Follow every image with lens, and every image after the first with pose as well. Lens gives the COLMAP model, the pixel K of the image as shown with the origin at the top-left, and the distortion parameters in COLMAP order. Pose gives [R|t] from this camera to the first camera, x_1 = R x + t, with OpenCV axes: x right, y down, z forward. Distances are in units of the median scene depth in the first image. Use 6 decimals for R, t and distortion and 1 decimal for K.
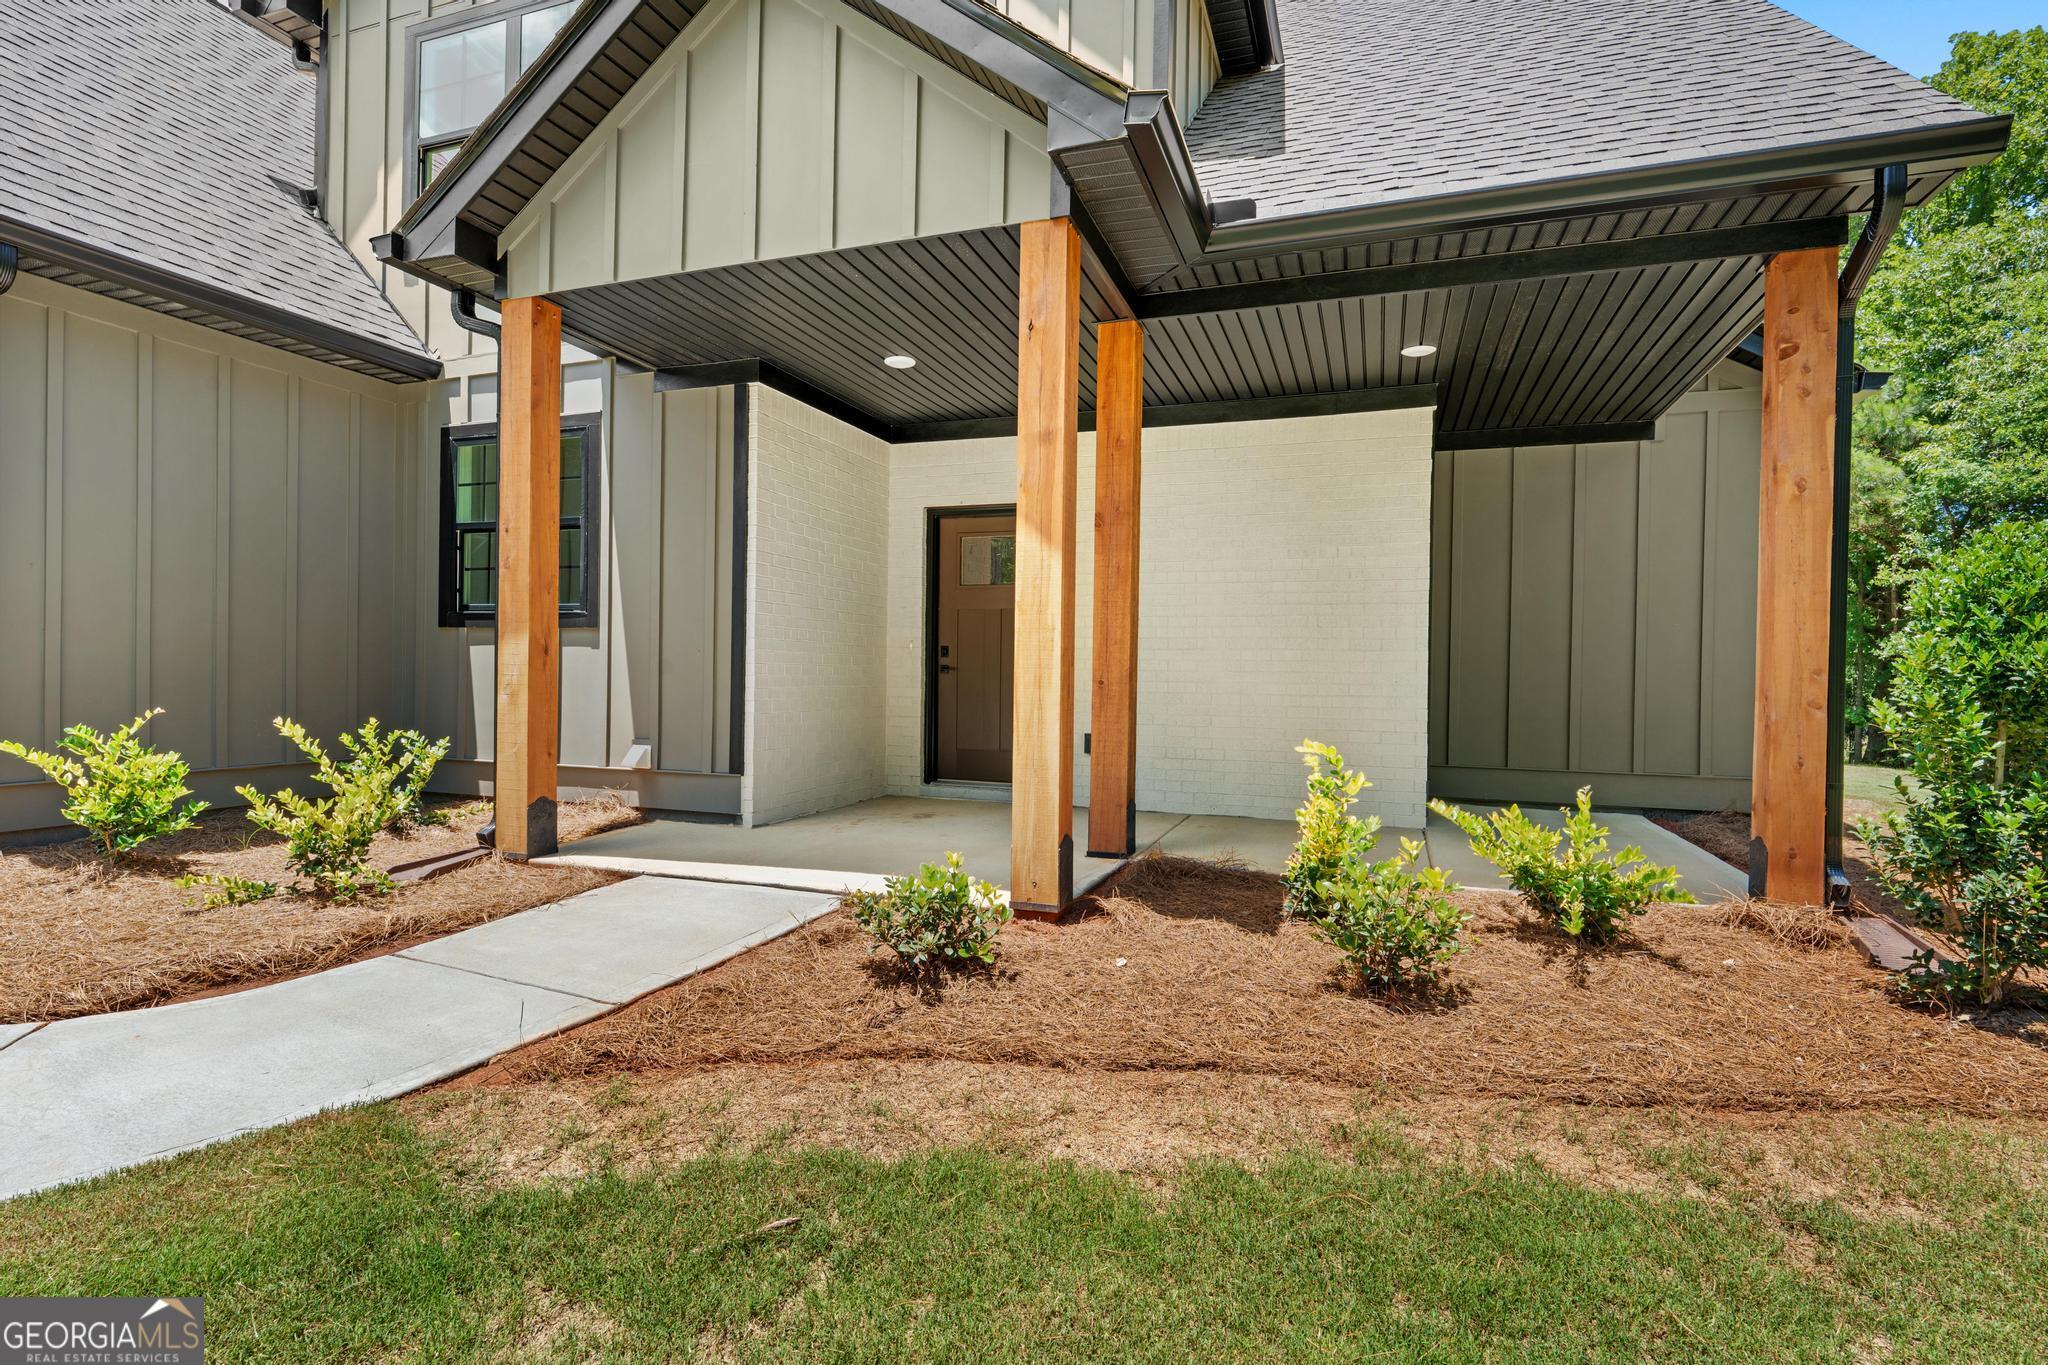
lens RADIAL K [[1002.2, 0, 1024.0], [0, 1002.2, 682.5], [0, 0, 1]] dist [-0.001900, -0.000687]
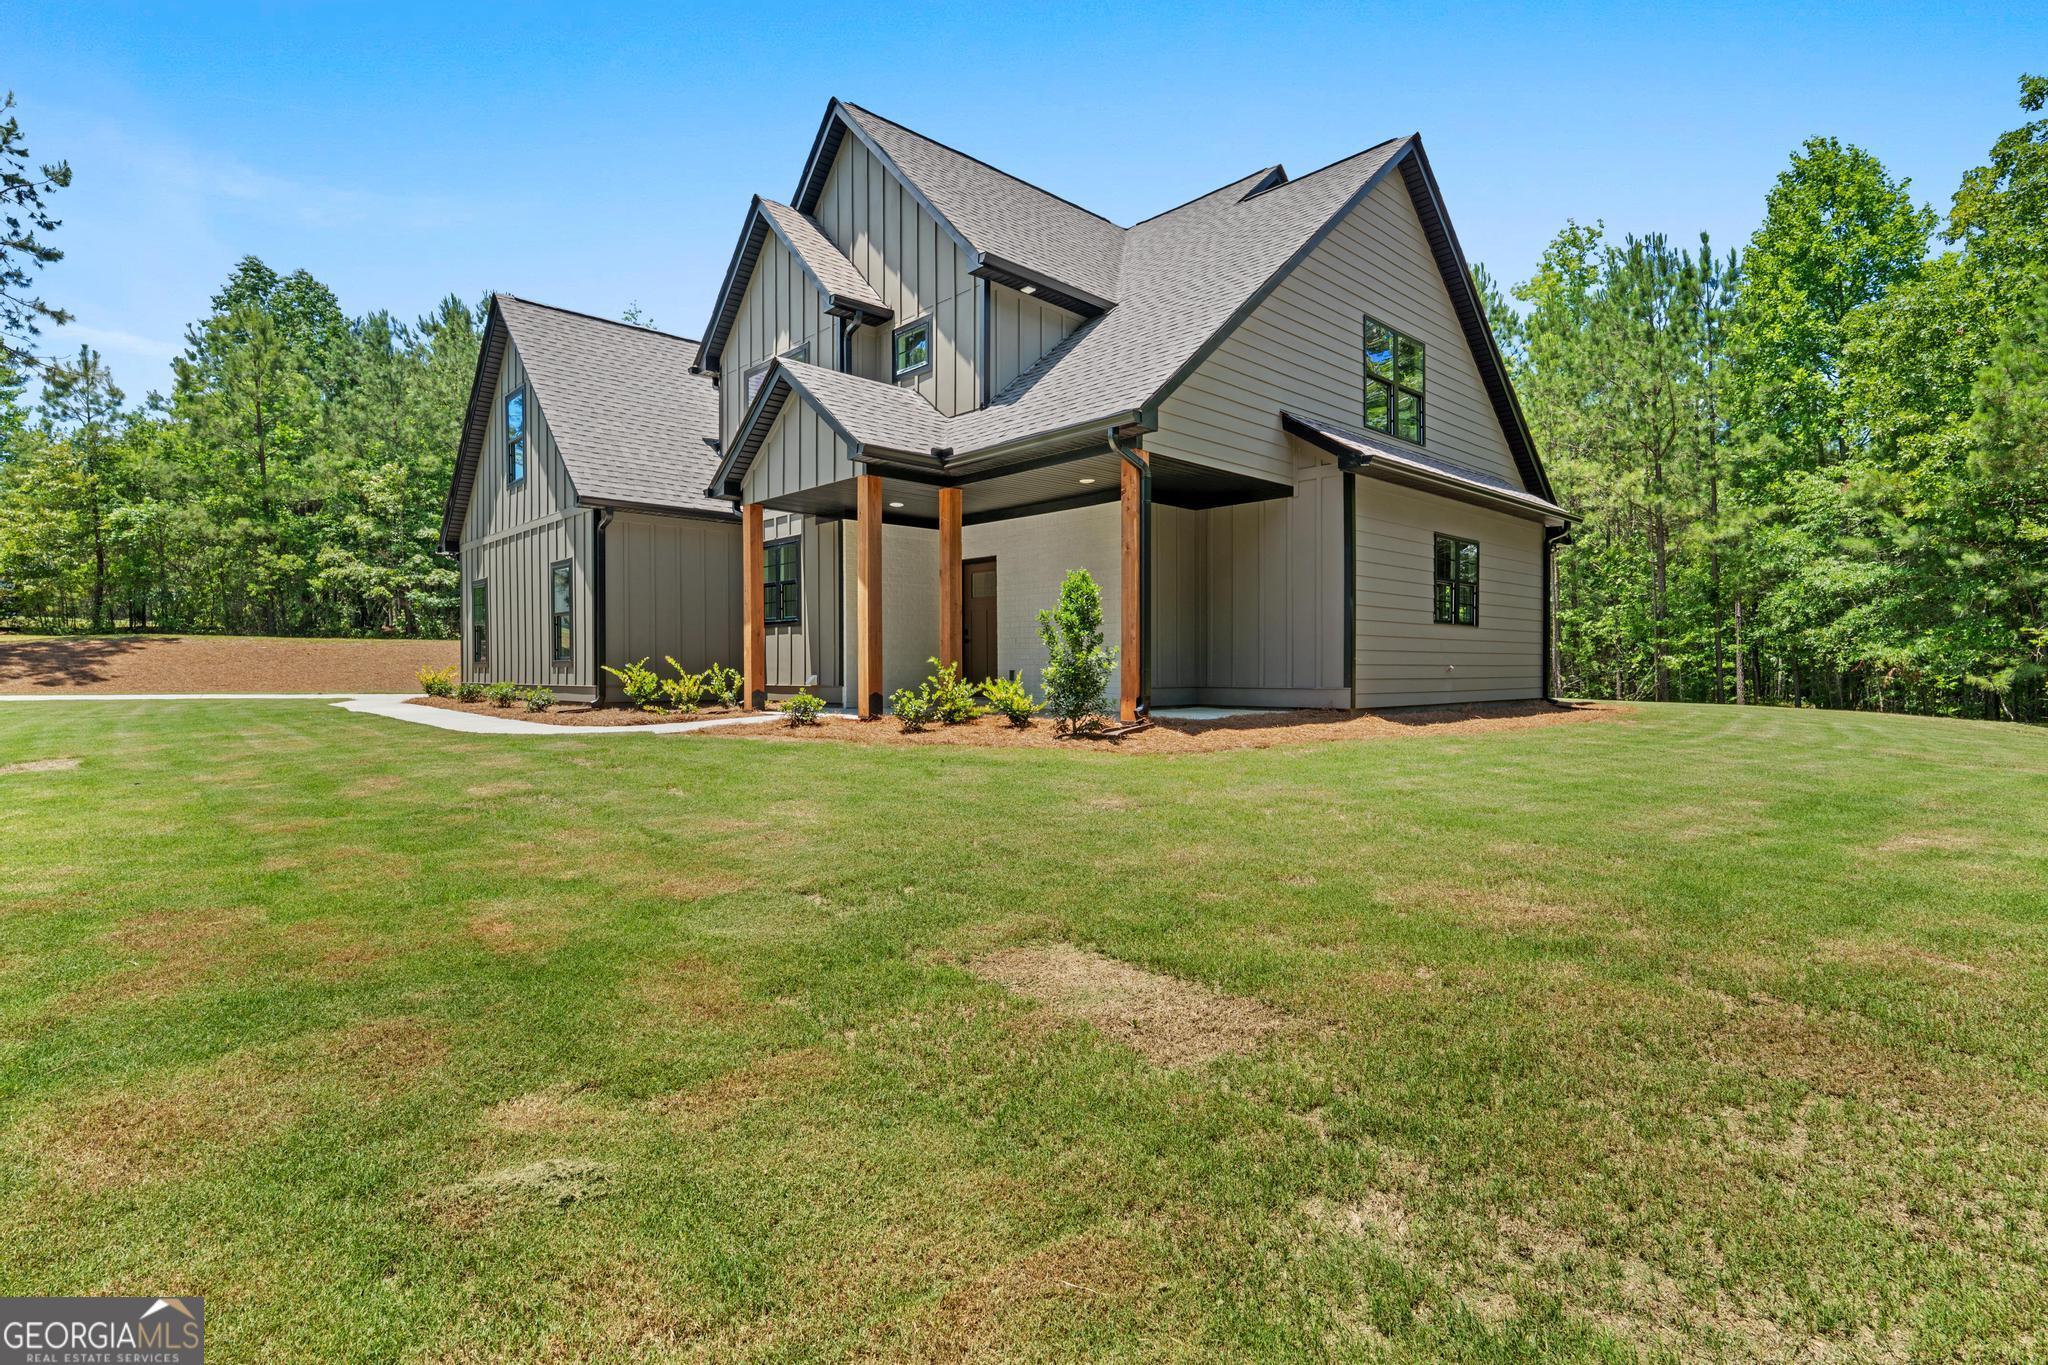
lens RADIAL K [[1002.2, 0, 1024.0], [0, 1002.2, 682.5], [0, 0, 1]] dist [-0.001900, -0.000687]
pose [[0.892112, -0.012822, -0.451632, 1.165771], [0.012436, 0.999915, -0.003823, 0.098427], [0.451643, -0.002206, 0.892196, -0.911567]]
